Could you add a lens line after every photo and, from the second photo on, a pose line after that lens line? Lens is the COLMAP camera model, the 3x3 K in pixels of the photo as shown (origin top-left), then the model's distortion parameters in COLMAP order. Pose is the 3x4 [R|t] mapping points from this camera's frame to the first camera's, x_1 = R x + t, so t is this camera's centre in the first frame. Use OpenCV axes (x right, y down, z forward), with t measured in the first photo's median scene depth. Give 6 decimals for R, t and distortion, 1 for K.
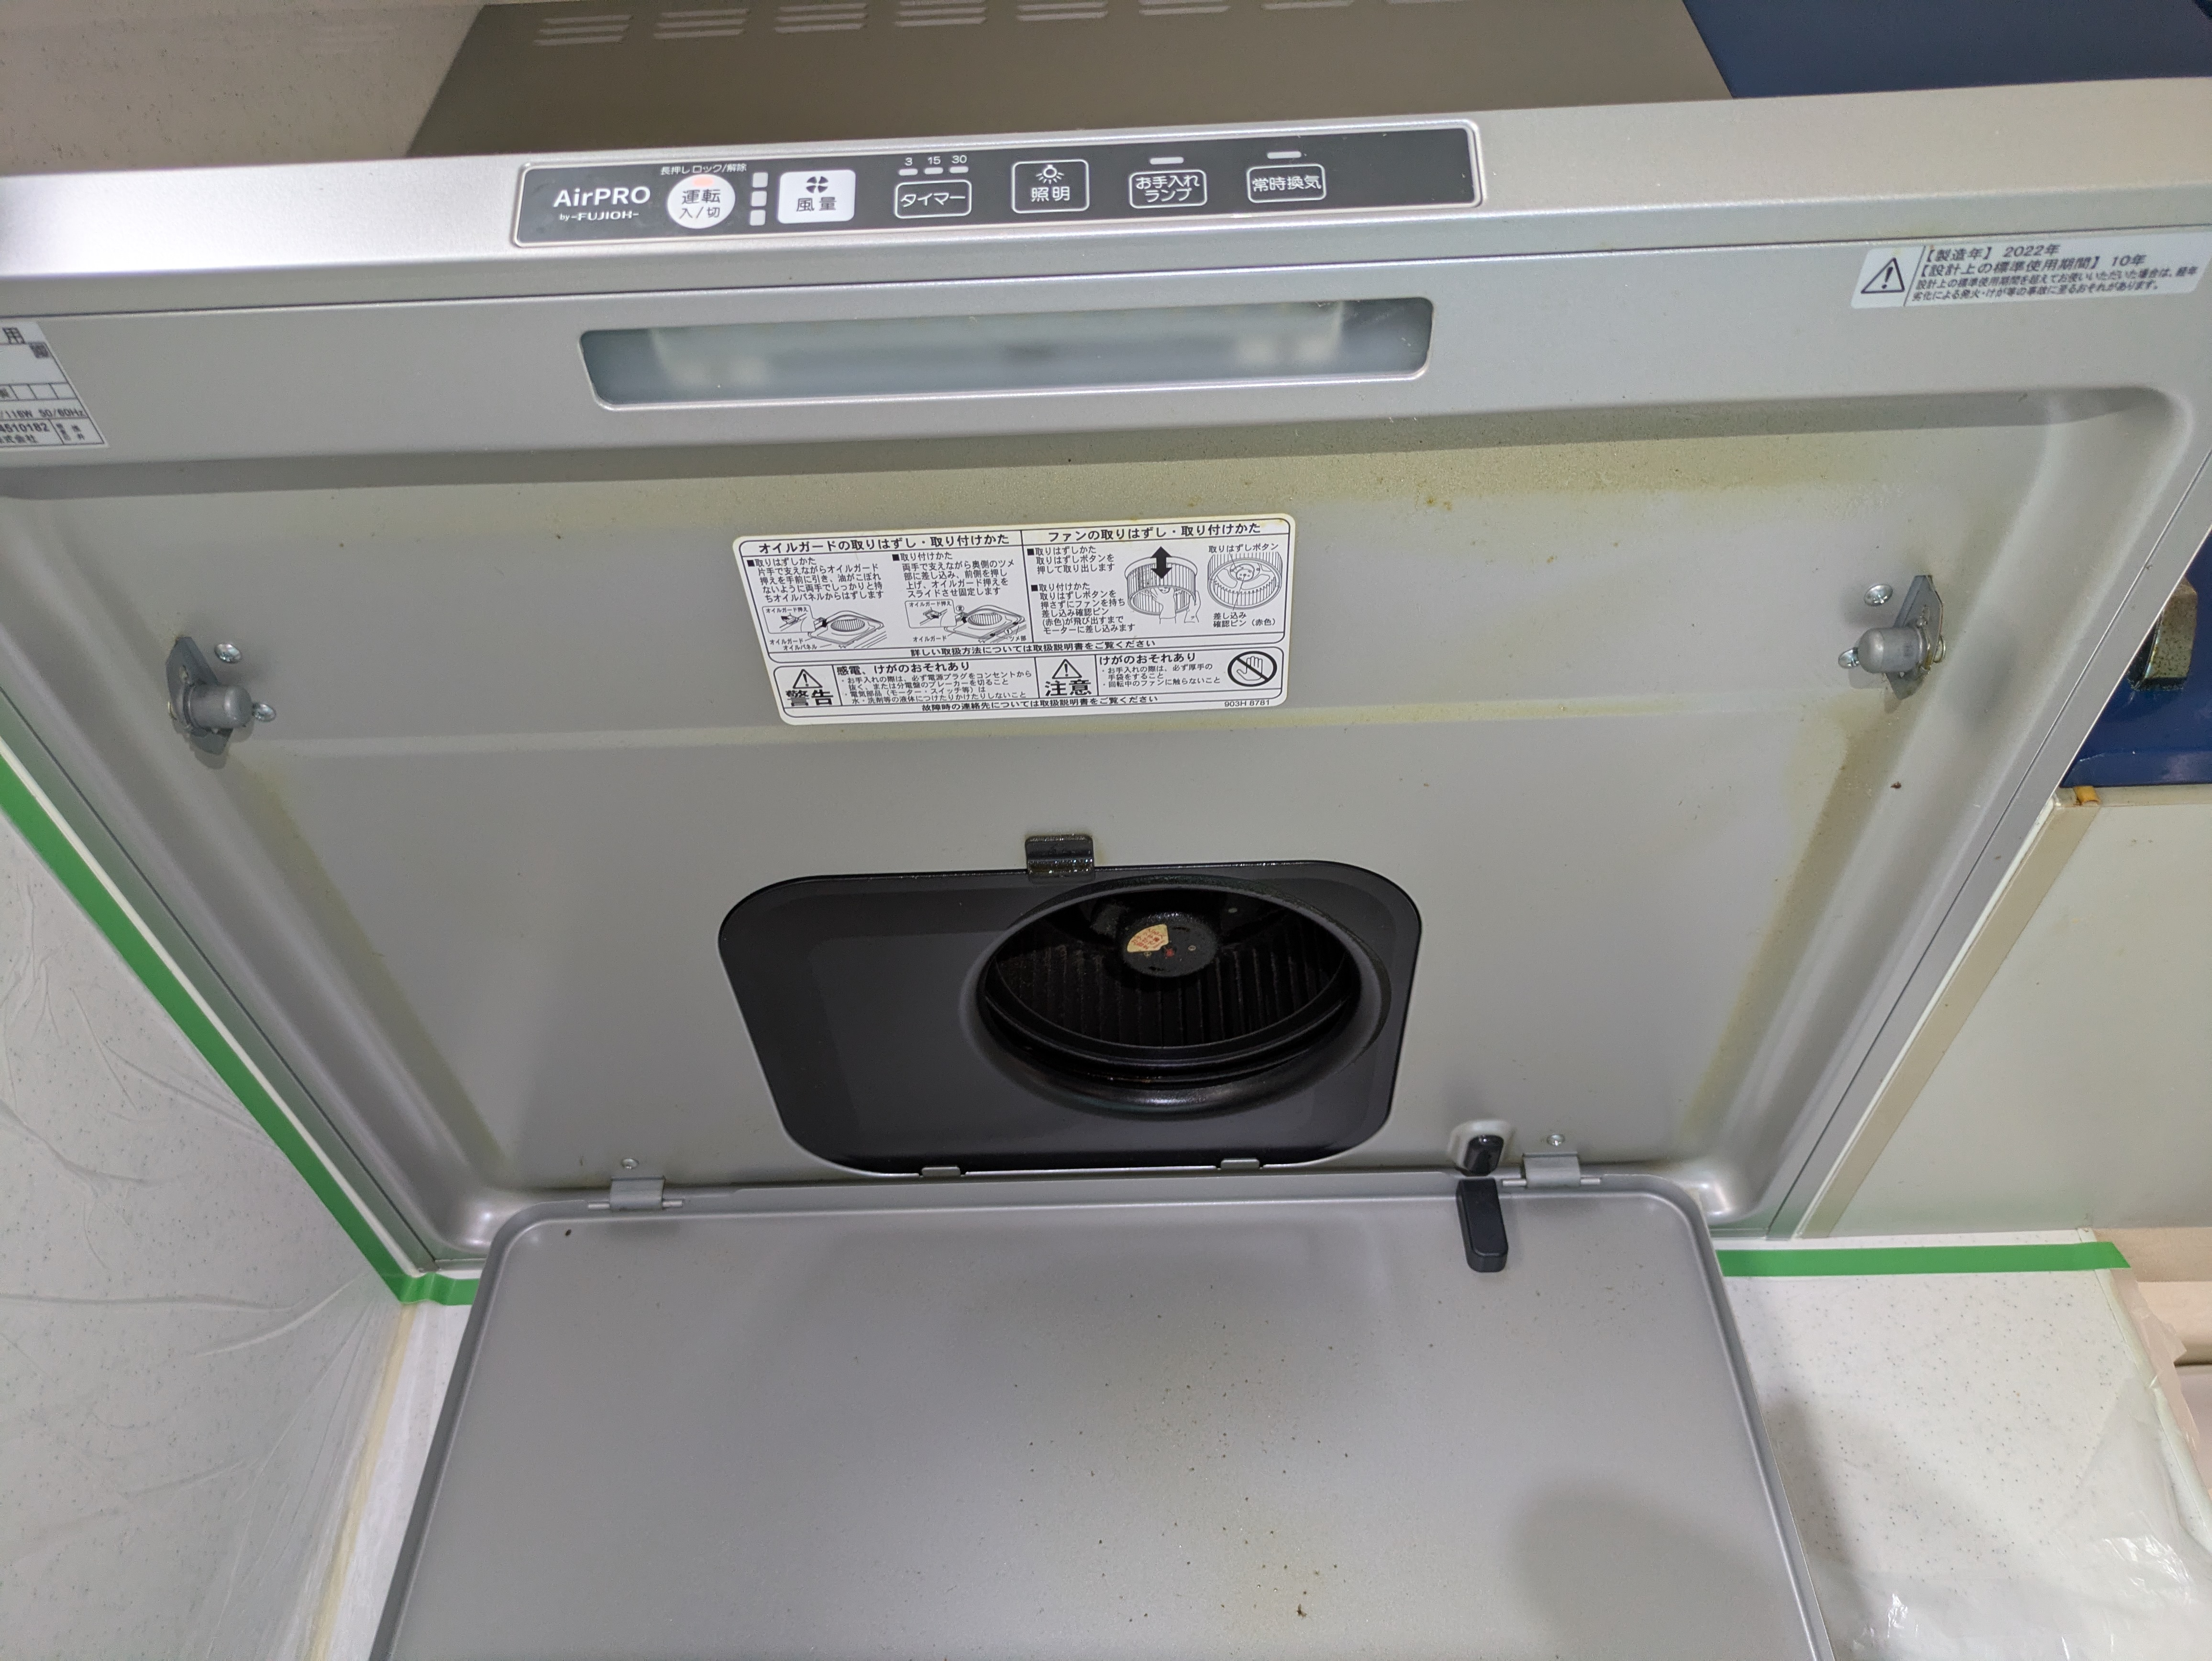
lens RADIAL K [[1631.7, 0, 1106.0], [0, 1631.7, 830.5], [0, 0, 1]] dist [0.001154, -0.014293]
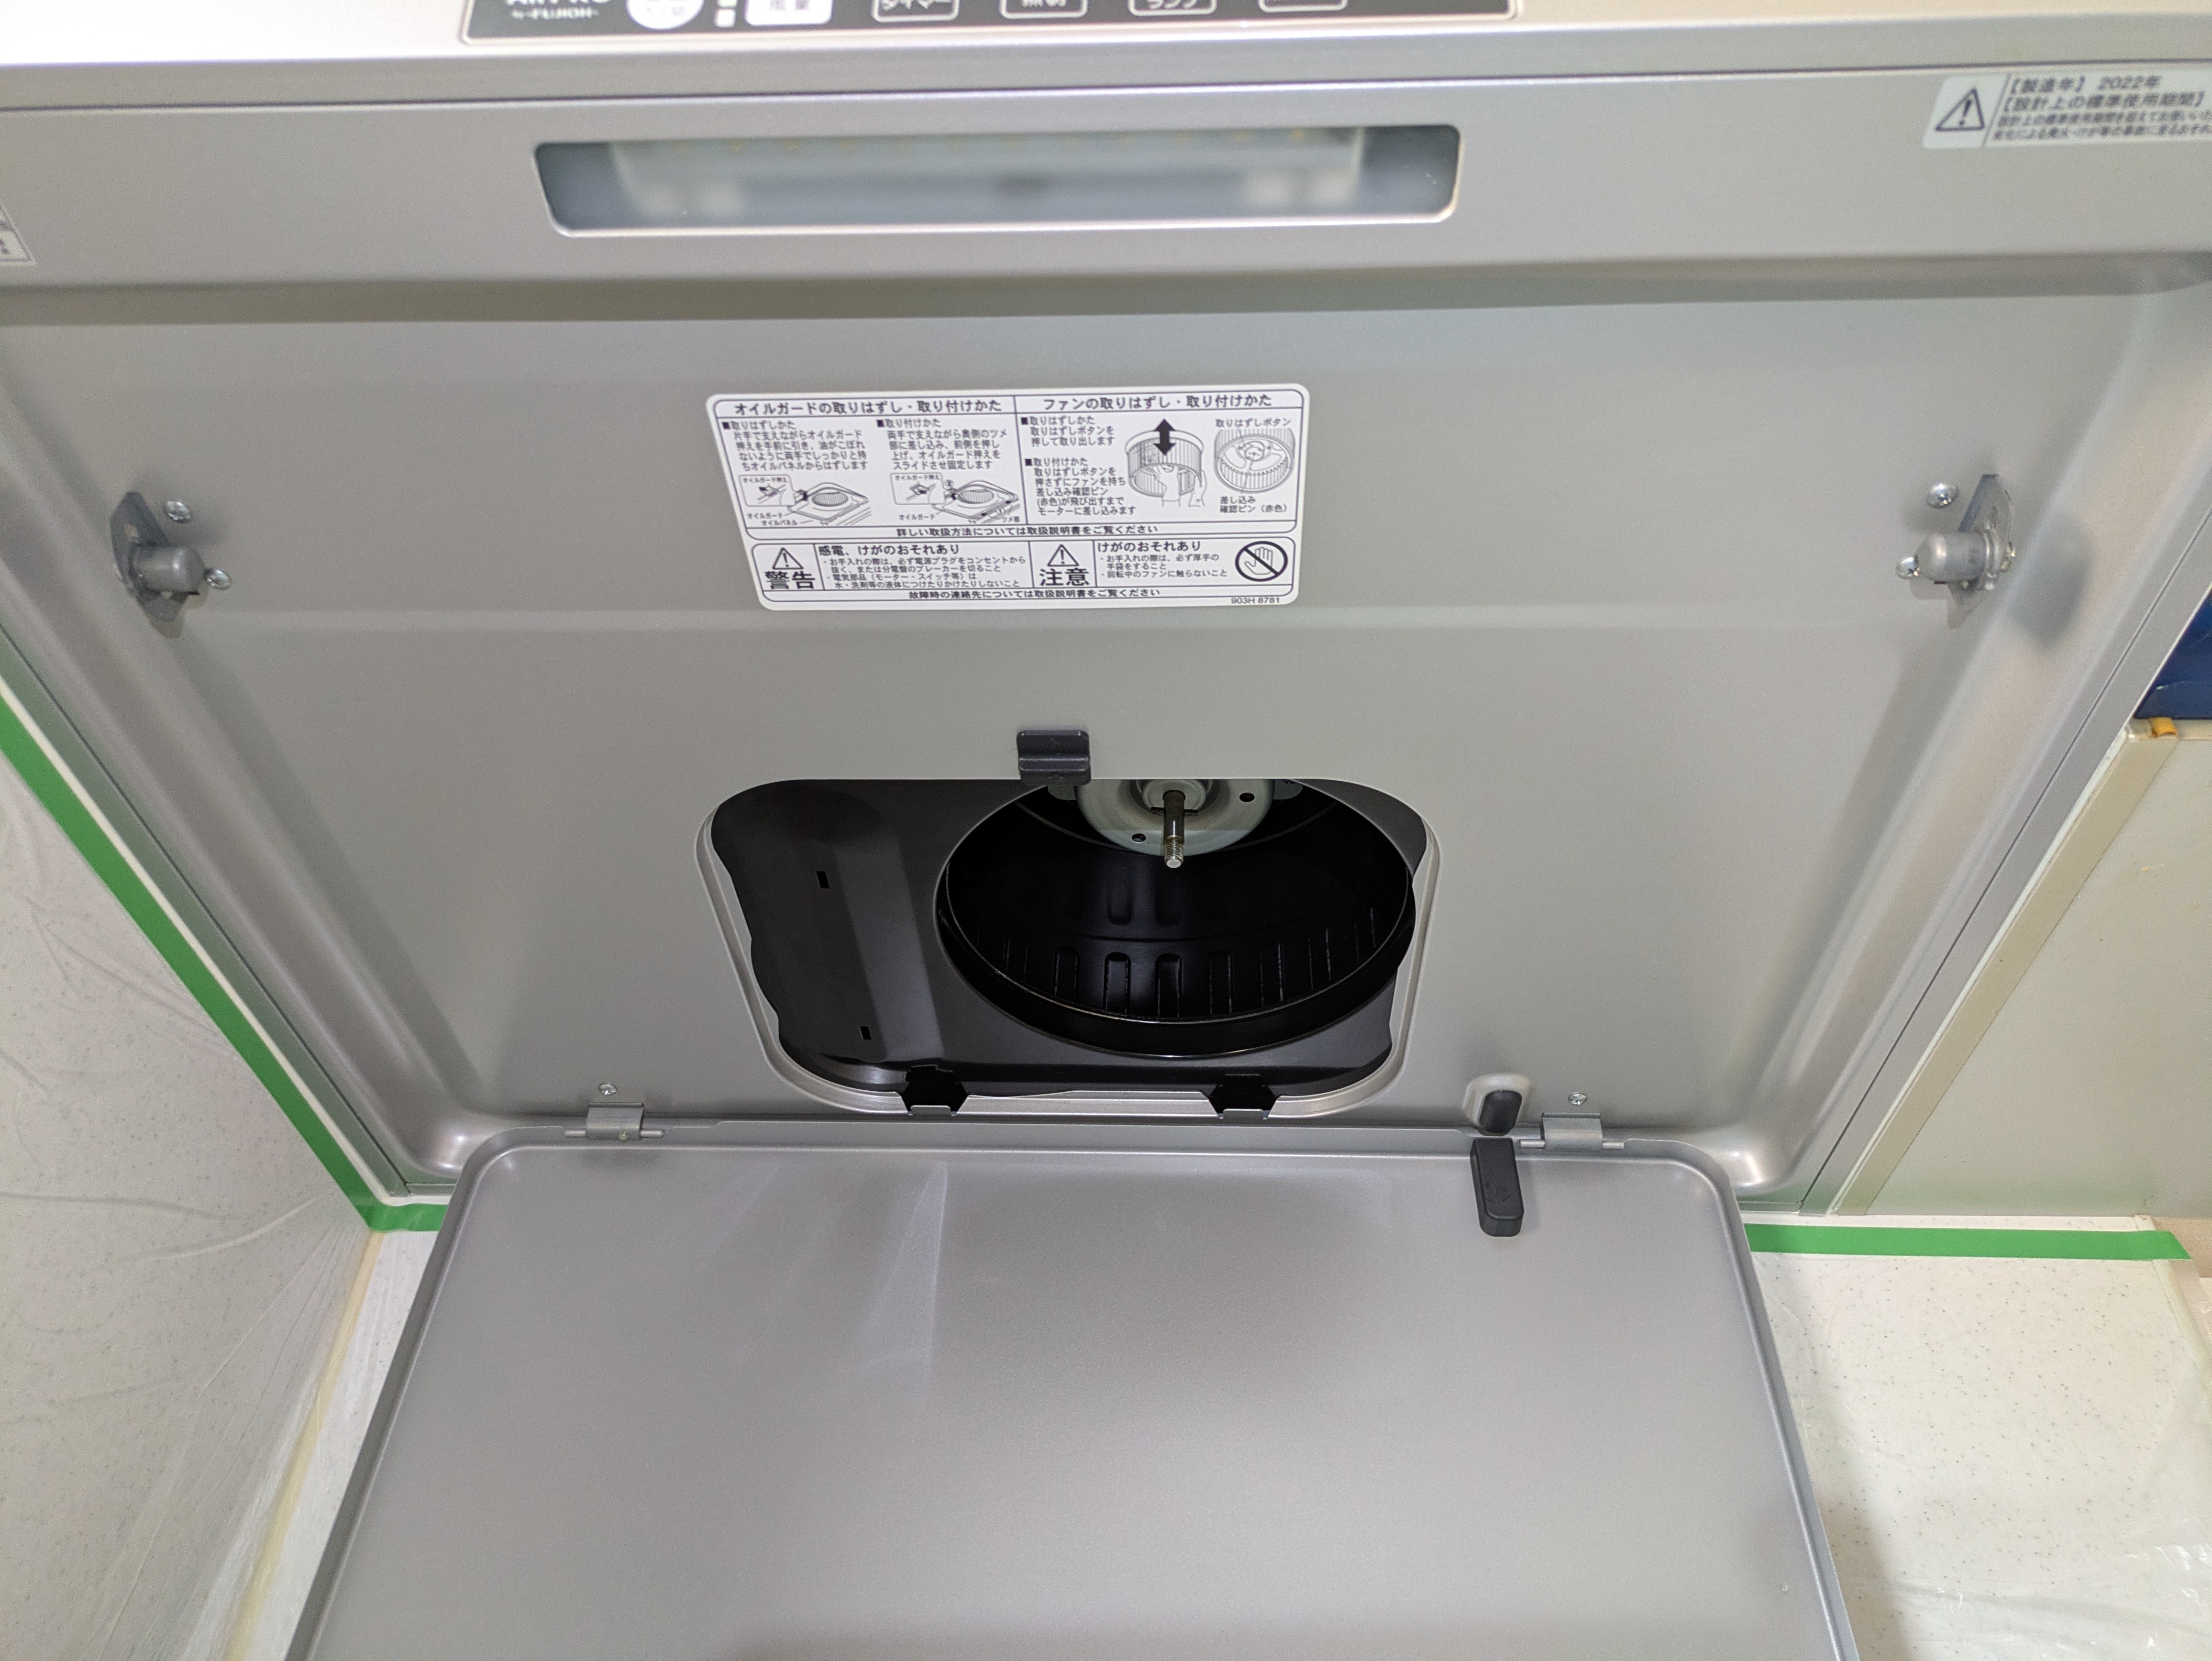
lens RADIAL K [[1608.5, 0, 1106.0], [0, 1608.5, 830.5], [0, 0, 1]] dist [-0.002224, 0.001399]
pose [[0.999219, 0.029249, -0.026566, 0.030980], [-0.029394, 0.999555, -0.005100, 0.065275], [0.026405, 0.005877, 0.999634, 0.080083]]
